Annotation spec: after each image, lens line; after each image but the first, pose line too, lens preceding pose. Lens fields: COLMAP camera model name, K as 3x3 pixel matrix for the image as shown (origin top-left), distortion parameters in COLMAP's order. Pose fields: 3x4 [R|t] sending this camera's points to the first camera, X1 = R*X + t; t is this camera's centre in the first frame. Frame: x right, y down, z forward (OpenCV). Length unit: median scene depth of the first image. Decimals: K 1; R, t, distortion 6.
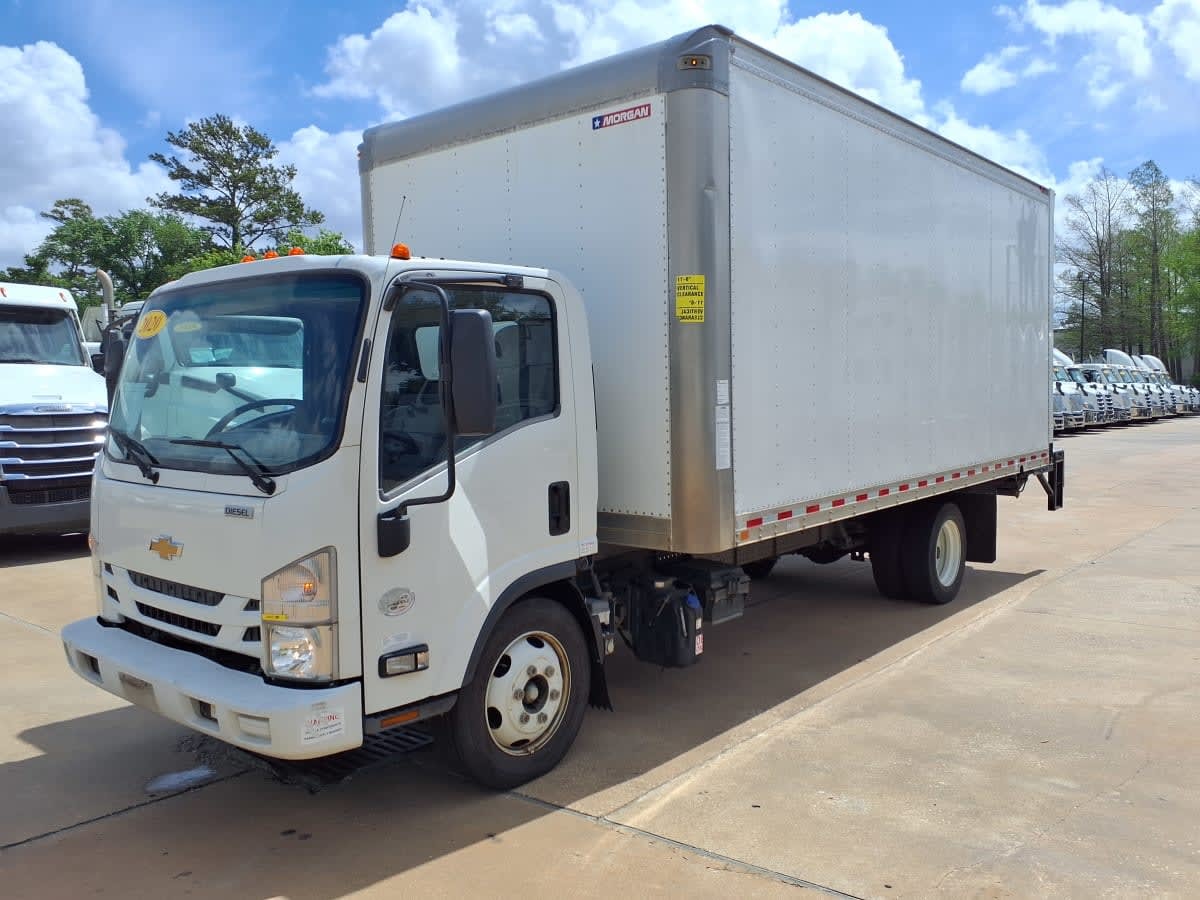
lens RADIAL K [[939.0, 0, 612.8], [0, 939.0, 446.6], [0, 0, 1]] dist [0.053157, -0.025251]
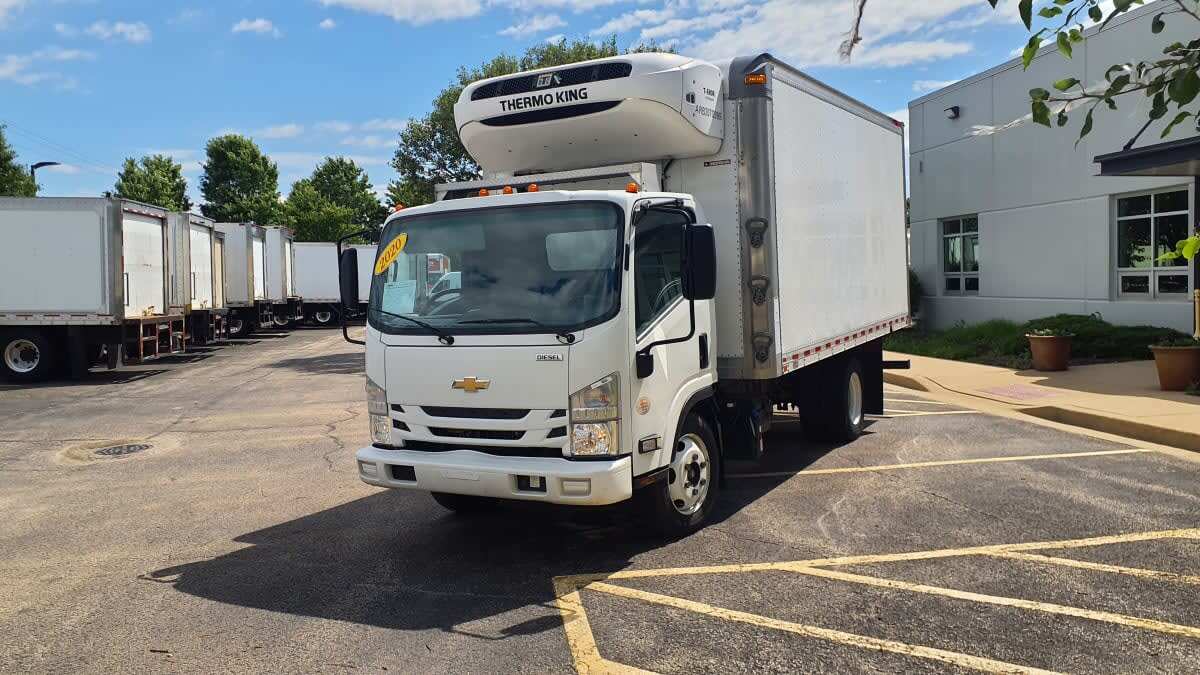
lens RADIAL K [[986.2, 0, 560.7], [0, 986.2, 334.5], [0, 0, 1]] dist [0.001118, -0.000766]
pose [[0.986128, -0.045744, 0.159556, -0.599928], [0.046810, 0.998900, -0.002930, 0.038339], [-0.159247, 0.010358, 0.987185, -0.596580]]
